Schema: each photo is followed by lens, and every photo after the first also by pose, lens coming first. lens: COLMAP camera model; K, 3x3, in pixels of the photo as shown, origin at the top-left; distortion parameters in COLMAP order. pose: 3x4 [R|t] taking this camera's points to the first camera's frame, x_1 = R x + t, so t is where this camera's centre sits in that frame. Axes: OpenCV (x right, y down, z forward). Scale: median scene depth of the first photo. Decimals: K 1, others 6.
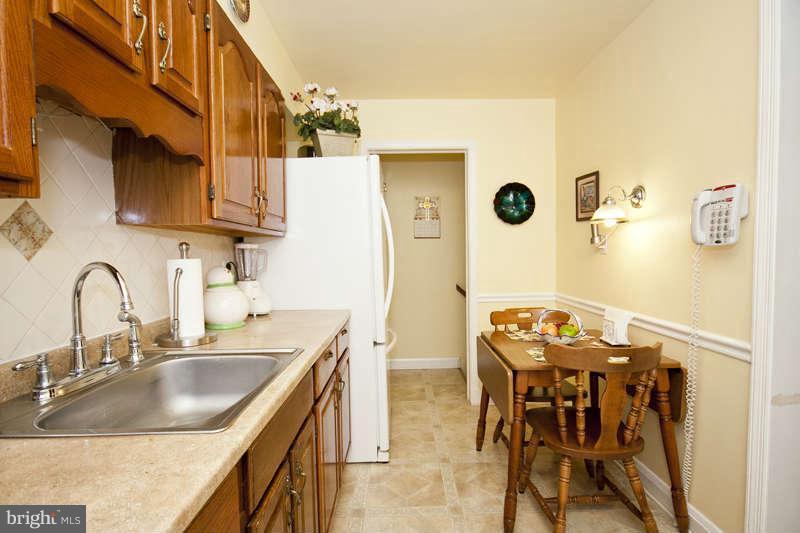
lens RADIAL K [[403.5, 0, 403.2], [0, 403.5, 274.0], [0, 0, 1]] dist [0.000058, -0.002454]
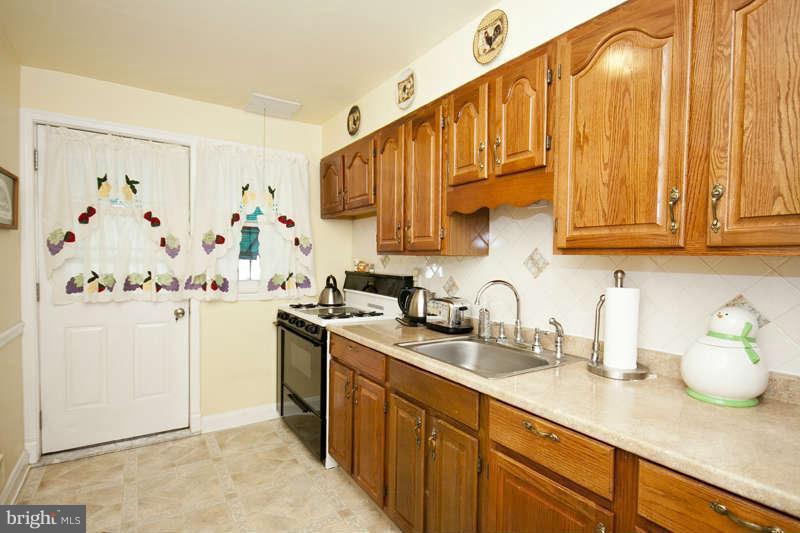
lens RADIAL K [[403.5, 0, 414.3], [0, 403.5, 267.9], [0, 0, 1]] dist [0.000058, -0.002454]
pose [[-0.830011, 0.015469, -0.557532, 0.317606], [-0.031485, 0.996722, 0.074527, -0.108788], [0.556857, 0.079413, -0.826803, 1.176715]]
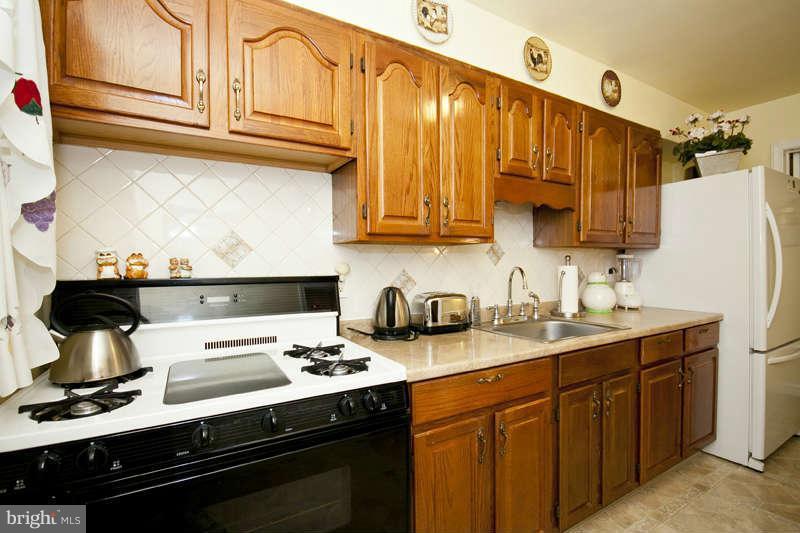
lens RADIAL K [[364.9, 0, 403.8], [0, 364.9, 273.6], [0, 0, 1]] dist [-0.006704, -0.004181]
pose [[0.496387, 0.033418, -0.867458, 0.338047], [-0.042762, 0.998987, 0.014015, 0.003204], [0.867048, 0.030138, 0.497313, -0.268709]]
